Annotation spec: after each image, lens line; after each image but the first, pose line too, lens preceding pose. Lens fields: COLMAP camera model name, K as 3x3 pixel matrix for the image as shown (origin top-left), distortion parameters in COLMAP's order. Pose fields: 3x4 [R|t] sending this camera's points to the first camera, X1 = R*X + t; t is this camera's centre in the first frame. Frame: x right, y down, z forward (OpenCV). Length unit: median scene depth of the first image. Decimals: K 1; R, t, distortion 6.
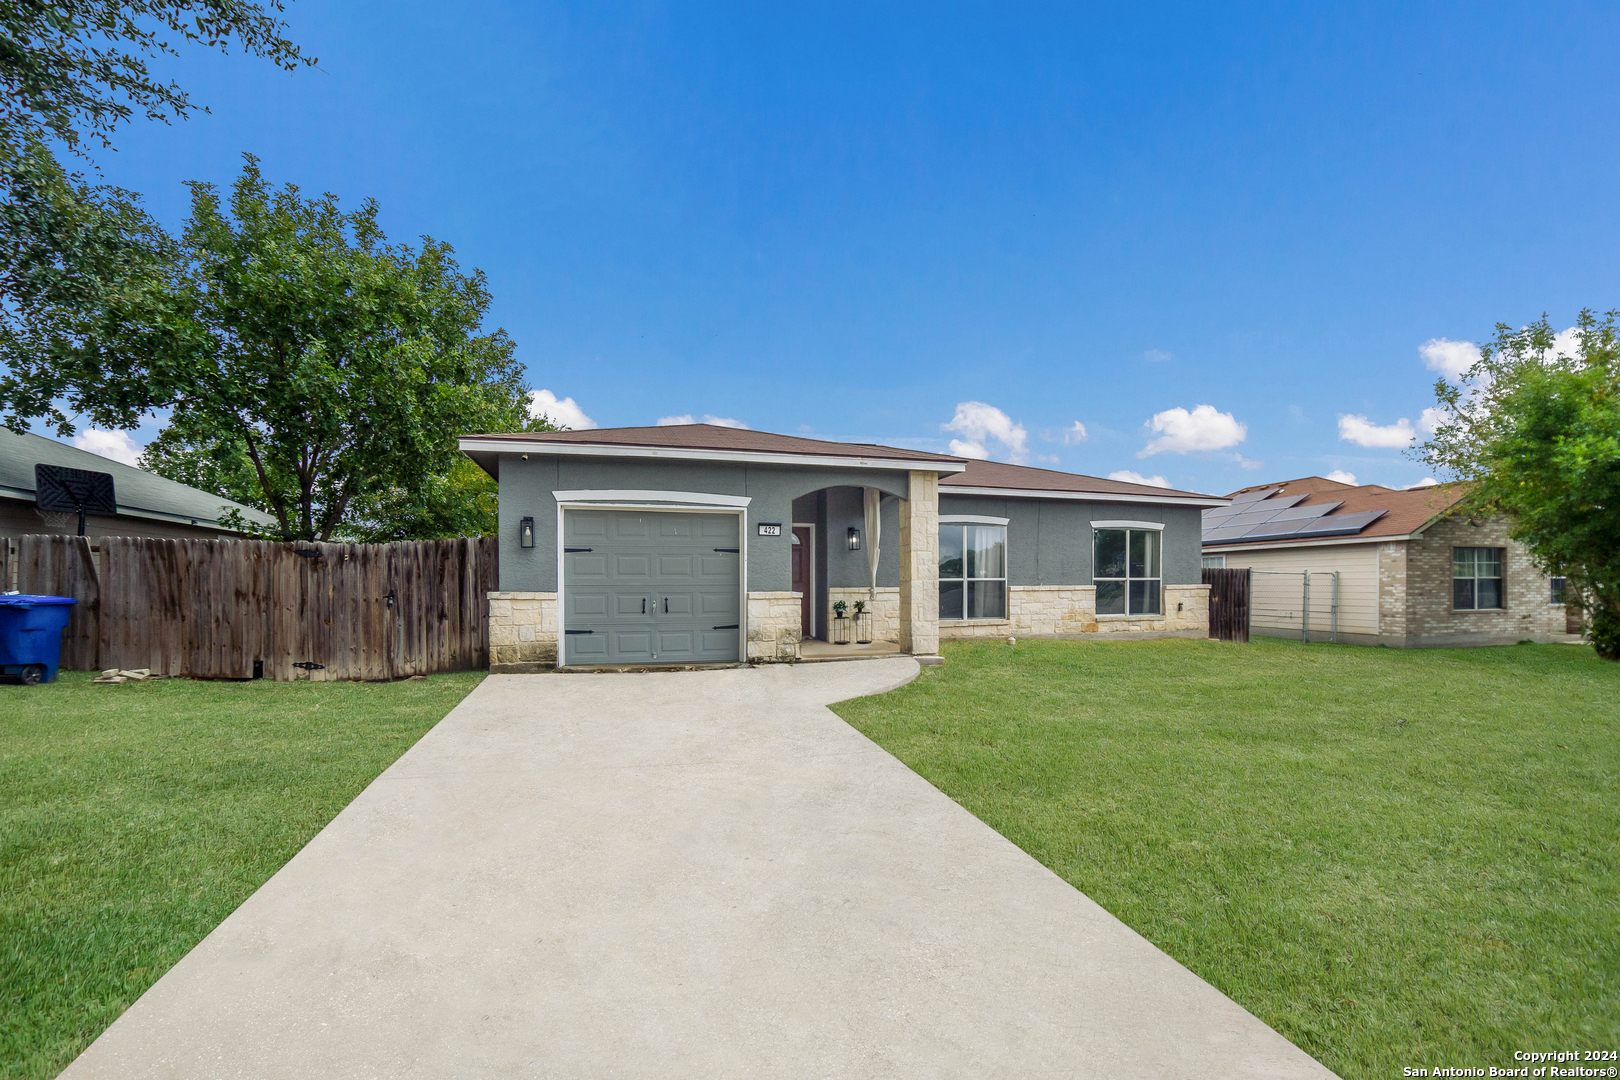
lens RADIAL K [[660.9, 0, 801.8], [0, 660.9, 518.1], [0, 0, 1]] dist [-0.101480, 0.034005]
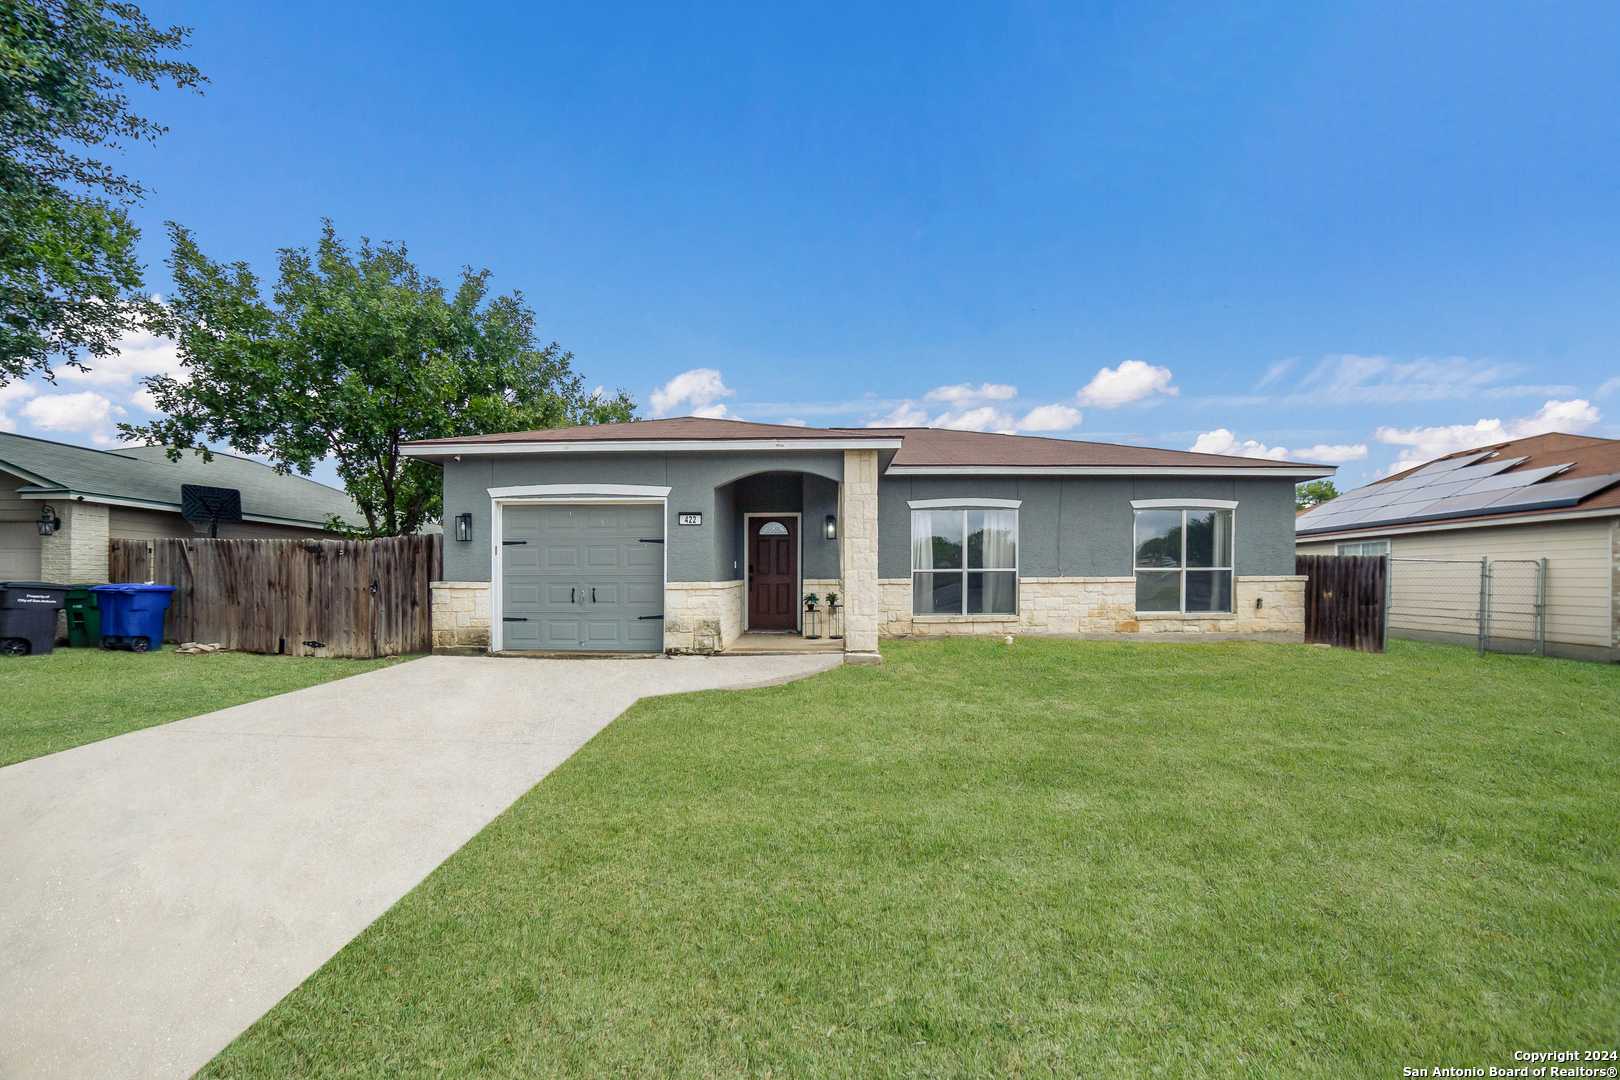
lens RADIAL K [[660.9, 0, 801.8], [0, 660.9, 518.1], [0, 0, 1]] dist [-0.101480, 0.034005]
pose [[0.959544, -0.027272, -0.280235, 0.361013], [0.028967, 0.999579, 0.001909, 0.017988], [0.280064, -0.009950, 0.959930, 0.100992]]
